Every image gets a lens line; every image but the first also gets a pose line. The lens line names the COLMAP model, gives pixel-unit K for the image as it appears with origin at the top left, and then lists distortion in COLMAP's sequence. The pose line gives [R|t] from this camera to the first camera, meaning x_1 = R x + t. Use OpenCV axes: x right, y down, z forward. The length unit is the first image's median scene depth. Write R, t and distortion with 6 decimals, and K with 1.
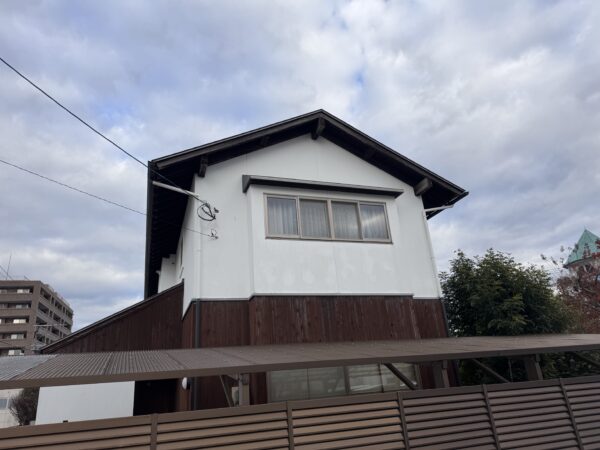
lens RADIAL K [[423.5, 0, 300.0], [0, 423.5, 225.0], [0, 0, 1]] dist [0.000105, -0.002559]
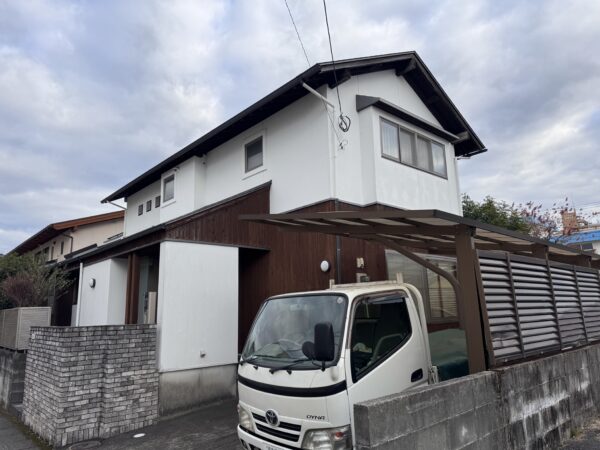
lens RADIAL K [[423.5, 0, 300.0], [0, 423.5, 225.0], [0, 0, 1]] dist [0.000105, -0.002559]
pose [[0.922755, 0.129017, 0.363150, -0.619059], [-0.186712, 0.973988, 0.128400, 0.096417], [-0.337138, -0.186286, 0.922841, -0.028524]]
